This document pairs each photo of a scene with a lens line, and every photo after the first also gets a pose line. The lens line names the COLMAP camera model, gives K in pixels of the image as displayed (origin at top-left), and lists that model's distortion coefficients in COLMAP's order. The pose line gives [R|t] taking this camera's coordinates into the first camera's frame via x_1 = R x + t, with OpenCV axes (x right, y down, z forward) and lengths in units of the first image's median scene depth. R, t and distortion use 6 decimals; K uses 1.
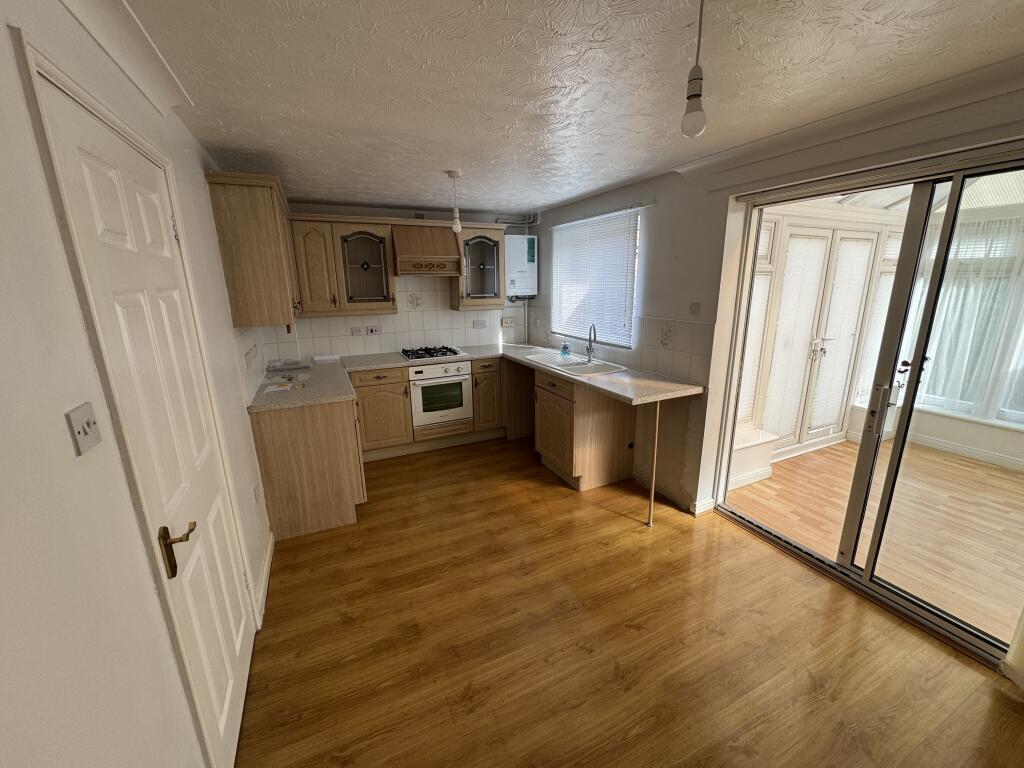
lens RADIAL K [[409.3, 0, 511.6], [0, 409.3, 384.9], [0, 0, 1]] dist [0.002319, 0.000209]
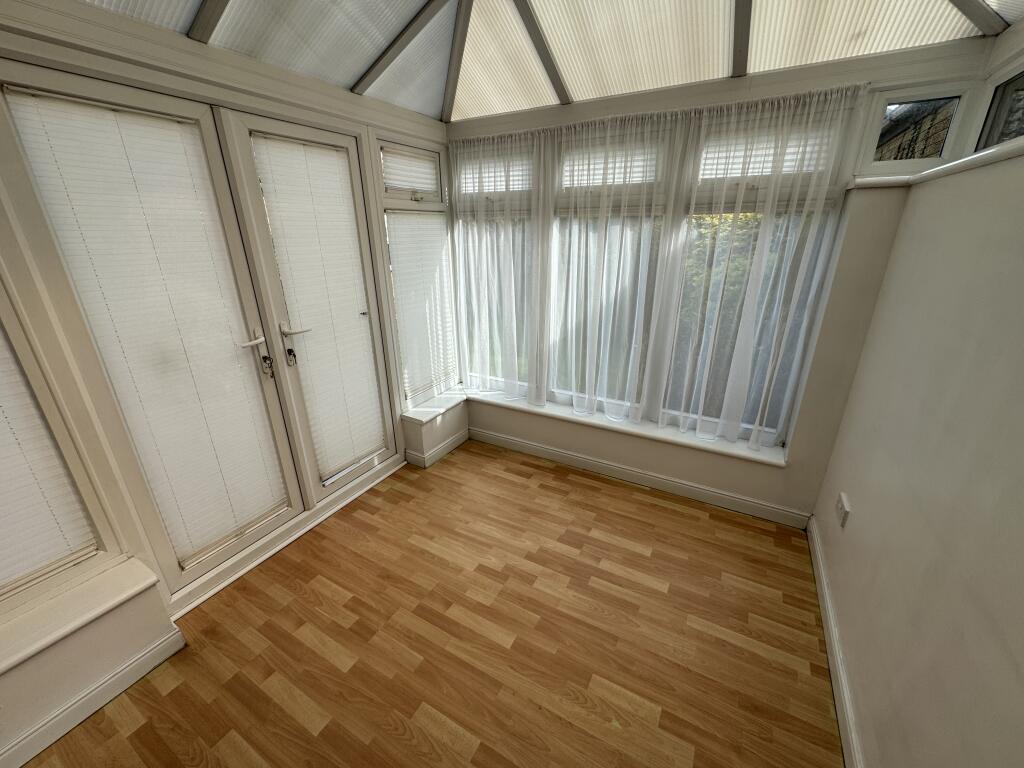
lens RADIAL K [[409.3, 0, 514.8], [0, 409.3, 383.6], [0, 0, 1]] dist [0.002319, 0.000209]
pose [[0.816675, -0.202608, 0.540363, 0.708924], [0.141086, 0.978028, 0.153481, -0.087327], [-0.559586, -0.049106, 0.827316, 0.382587]]
